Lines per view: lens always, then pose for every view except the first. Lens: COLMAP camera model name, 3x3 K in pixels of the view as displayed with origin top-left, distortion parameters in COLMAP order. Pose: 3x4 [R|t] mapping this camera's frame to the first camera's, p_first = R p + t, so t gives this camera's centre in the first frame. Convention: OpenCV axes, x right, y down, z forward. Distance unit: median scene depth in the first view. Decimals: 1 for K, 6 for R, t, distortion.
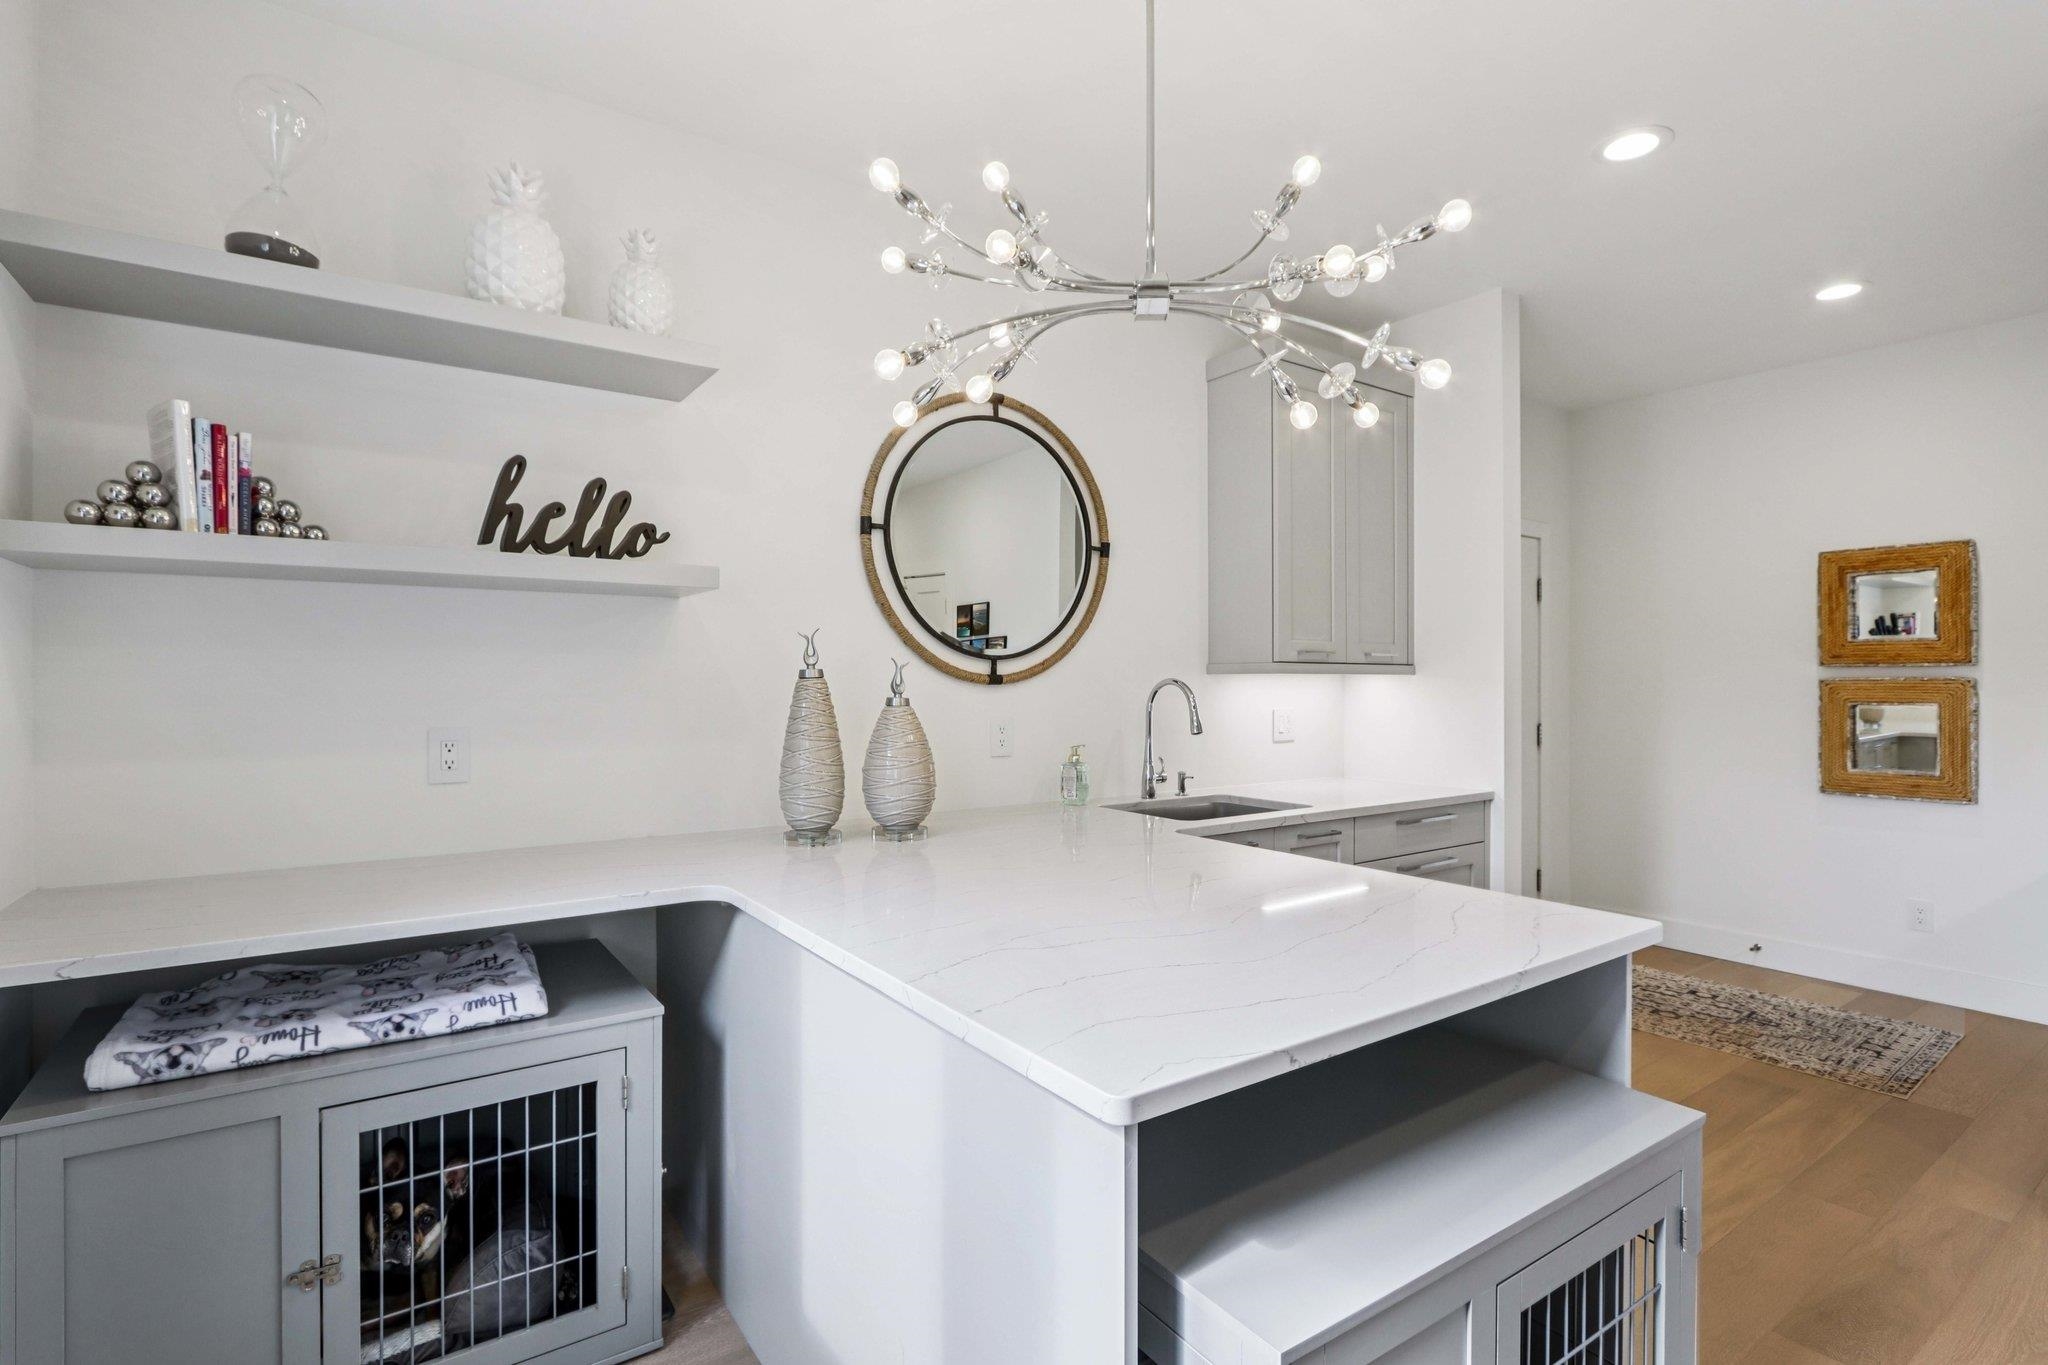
lens RADIAL K [[964.5, 0, 1019.5], [0, 964.5, 672.1], [0, 0, 1]] dist [-0.014840, 0.000194]
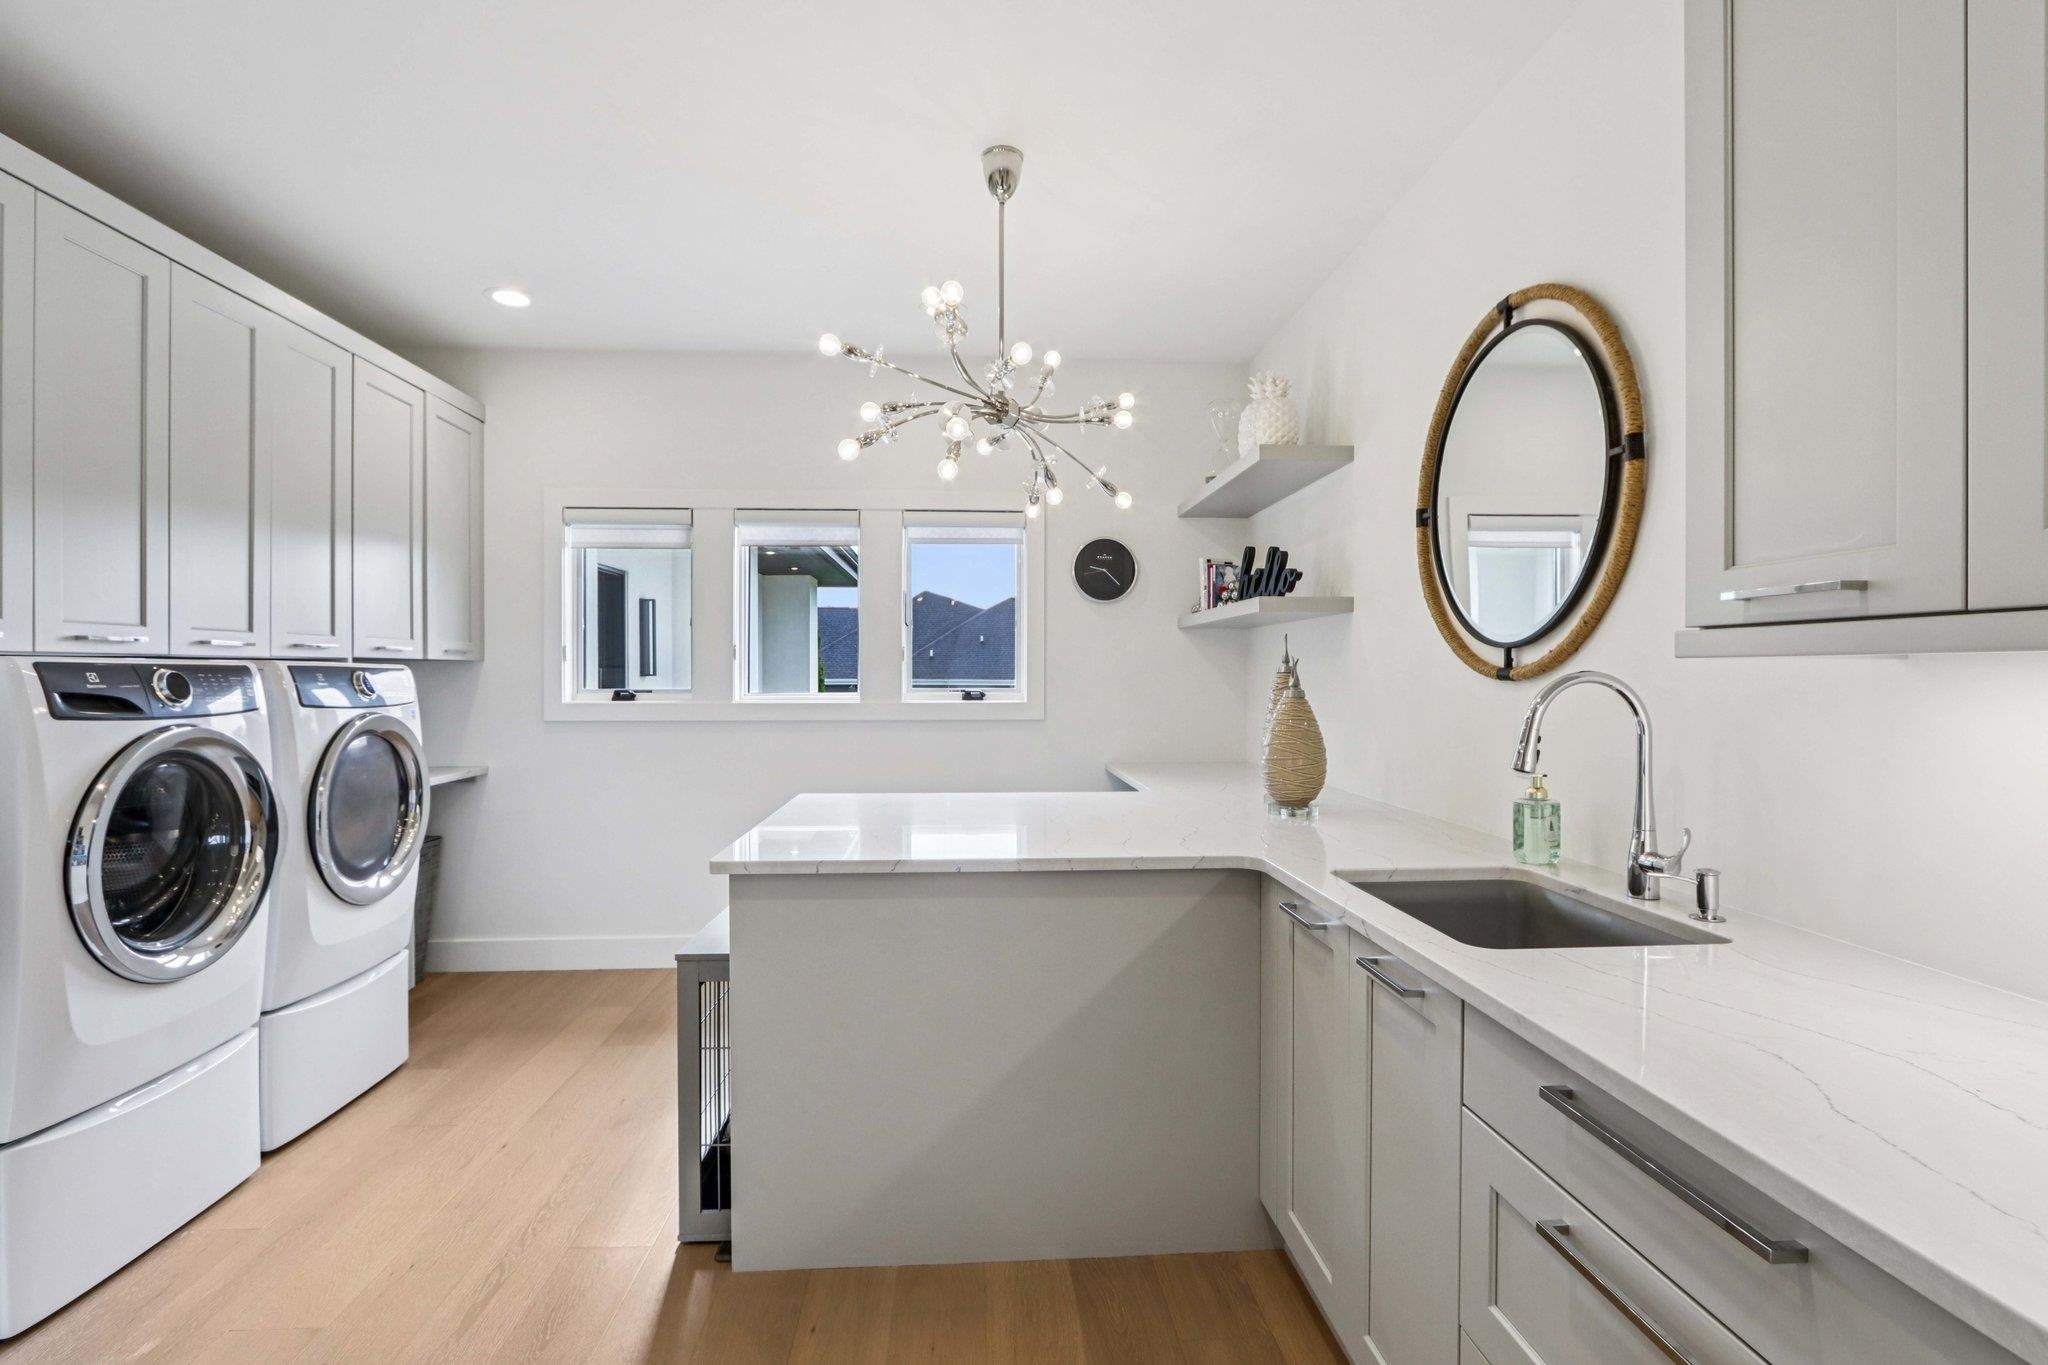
lens RADIAL K [[964.5, 0, 1019.5], [0, 964.5, 672.1], [0, 0, 1]] dist [-0.014840, 0.000194]
pose [[-0.512956, -0.002268, -0.858412, 0.976265], [0.001556, 0.999992, -0.003573, 0.010838], [0.858414, -0.003169, -0.512948, 1.248931]]
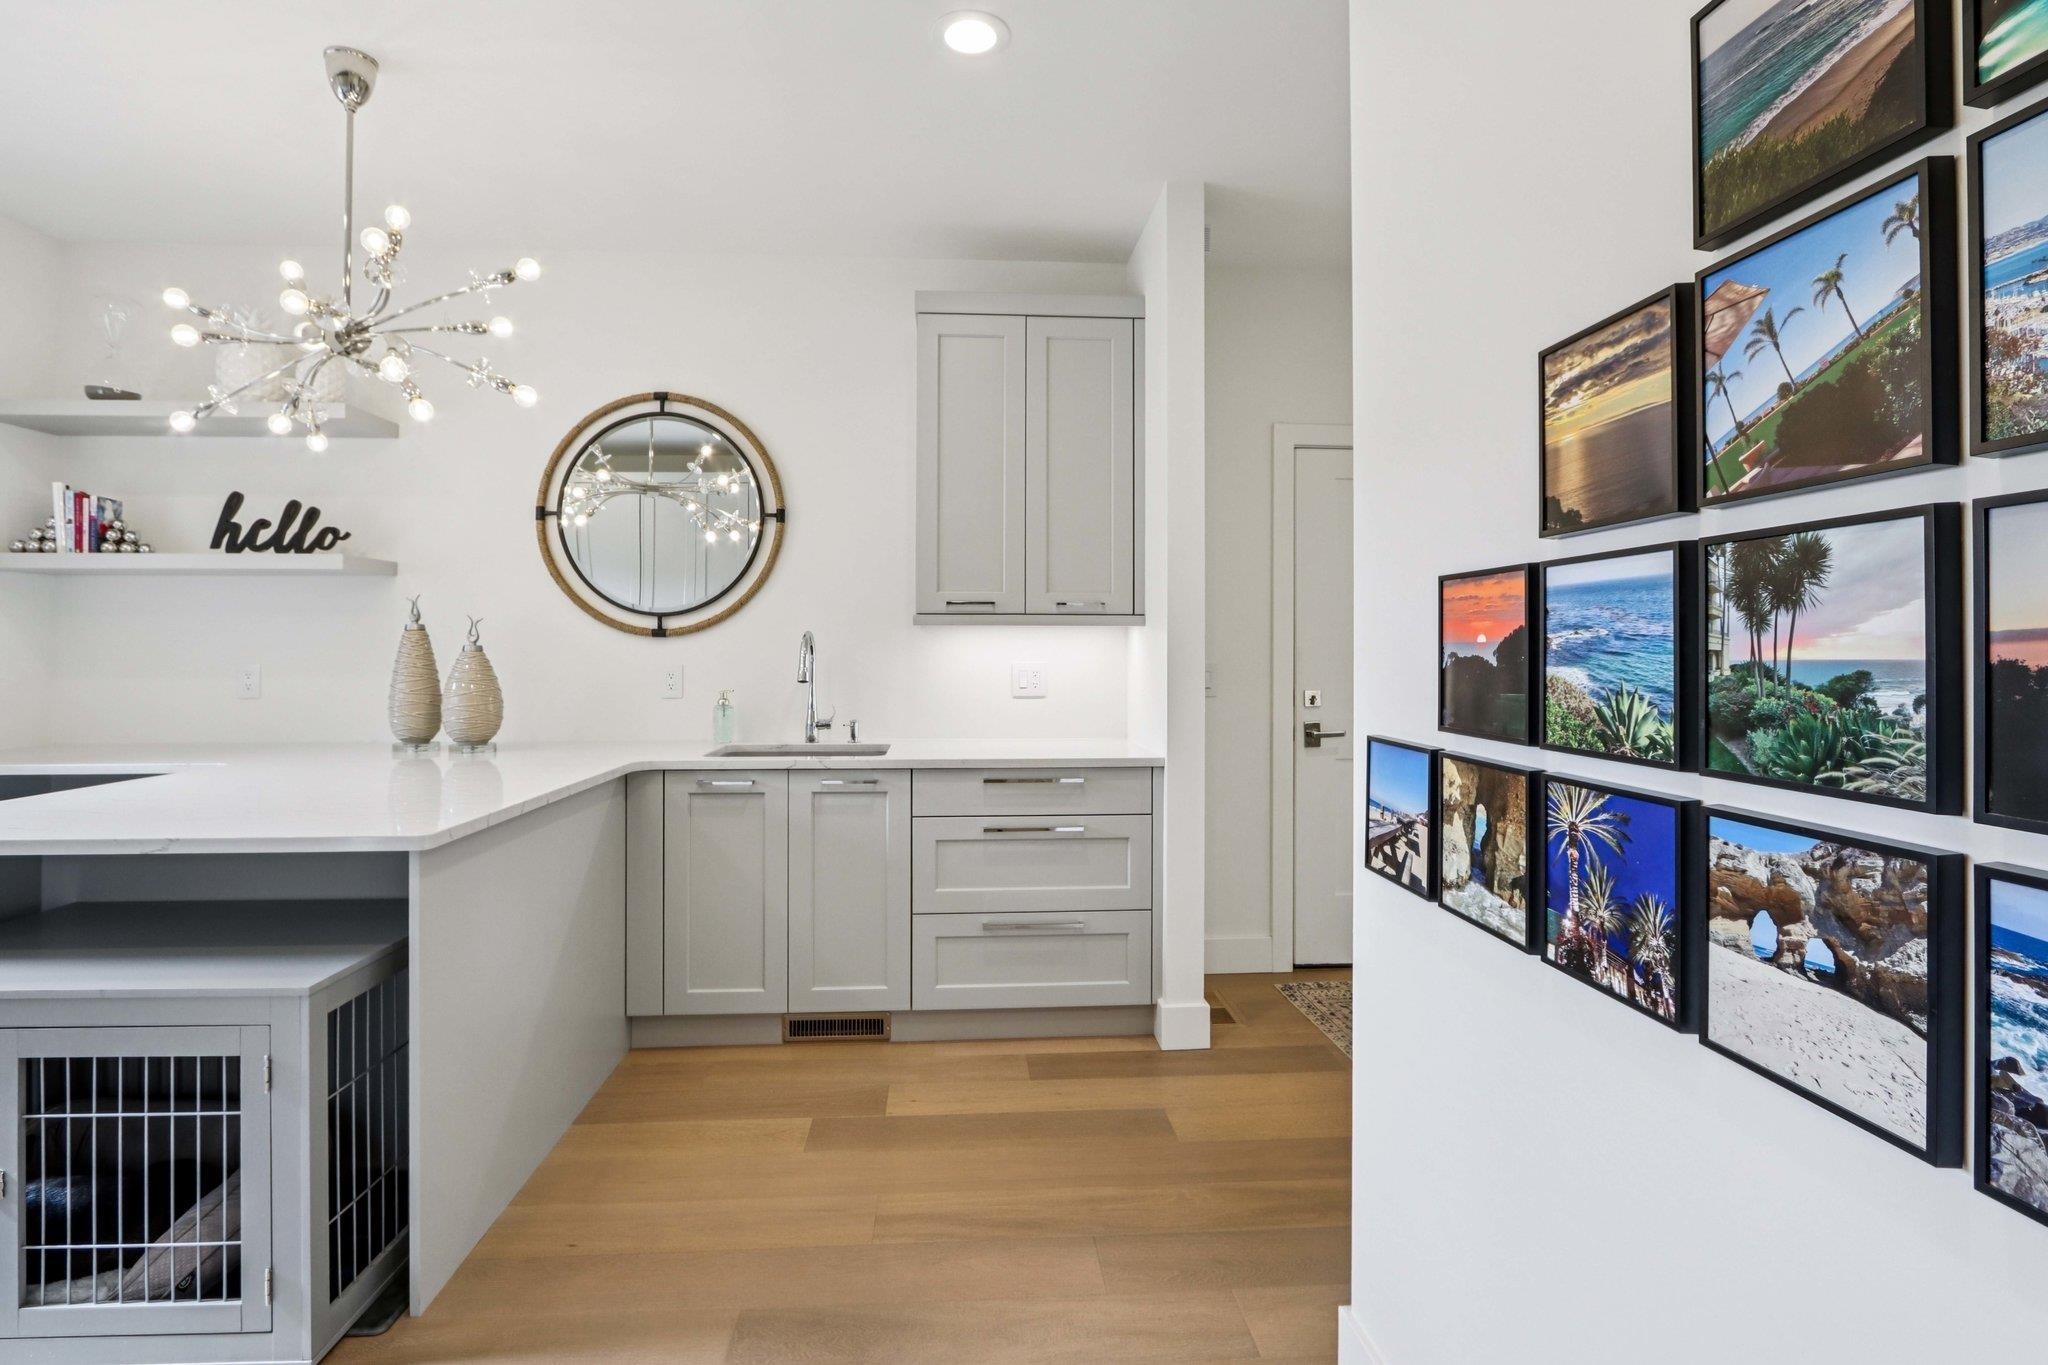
lens RADIAL K [[956.3, 0, 1022.1], [0, 956.3, 644.9], [0, 0, 1]] dist [-0.018101, -0.000419]
pose [[0.855227, -0.005248, -0.518227, 1.137445], [0.004851, 0.999986, -0.002121, 0.031947], [0.518231, -0.000700, 0.855240, 0.266519]]
